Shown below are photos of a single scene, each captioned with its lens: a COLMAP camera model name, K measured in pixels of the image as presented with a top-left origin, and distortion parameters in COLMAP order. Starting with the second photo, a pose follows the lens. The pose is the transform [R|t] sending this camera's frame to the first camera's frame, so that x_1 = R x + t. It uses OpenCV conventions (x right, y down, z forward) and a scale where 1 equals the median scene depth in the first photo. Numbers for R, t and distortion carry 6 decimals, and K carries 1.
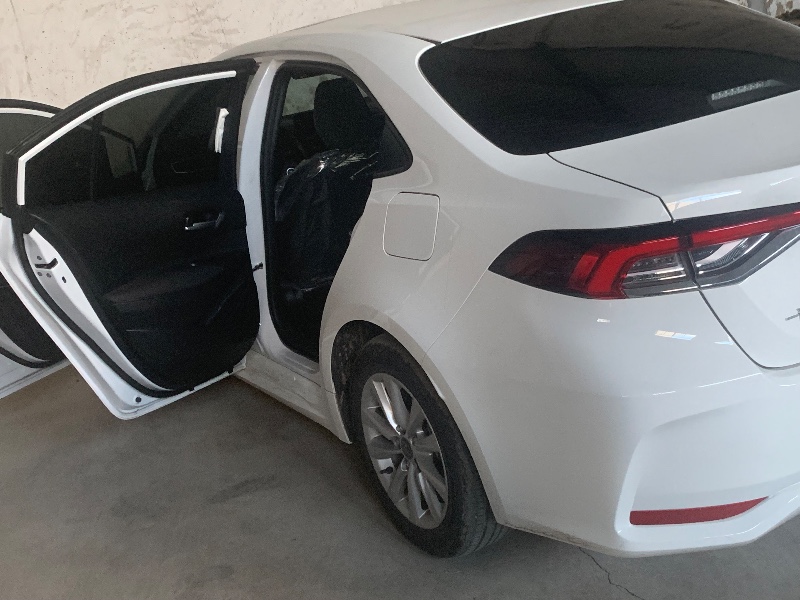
lens RADIAL K [[973.8, 0, 400.0], [0, 973.8, 300.0], [0, 0, 1]] dist [0.009972, -0.009663]
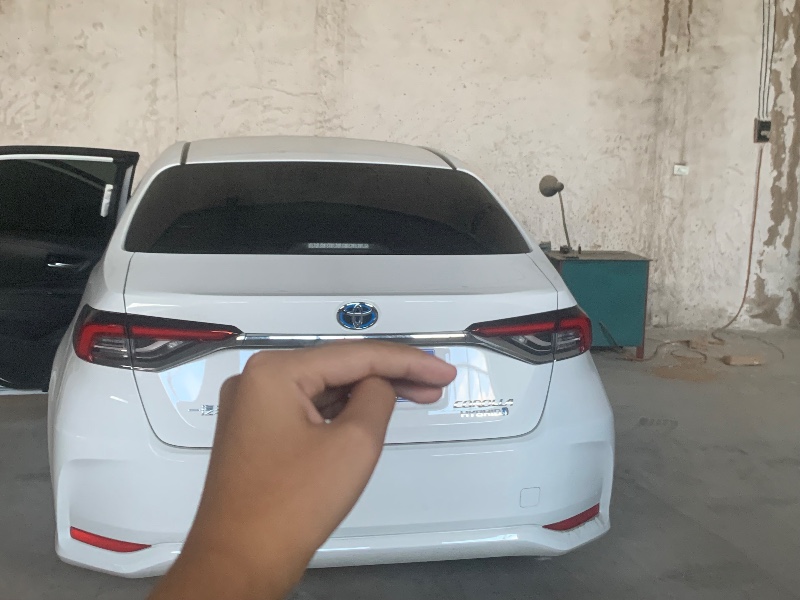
lens RADIAL K [[973.8, 0, 400.0], [0, 973.8, 300.0], [0, 0, 1]] dist [0.009972, -0.009663]
pose [[0.913001, 0.240980, -0.329177, 0.335392], [-0.277275, 0.958422, -0.067416, -0.035759], [0.299245, 0.152824, 0.941858, -0.046120]]
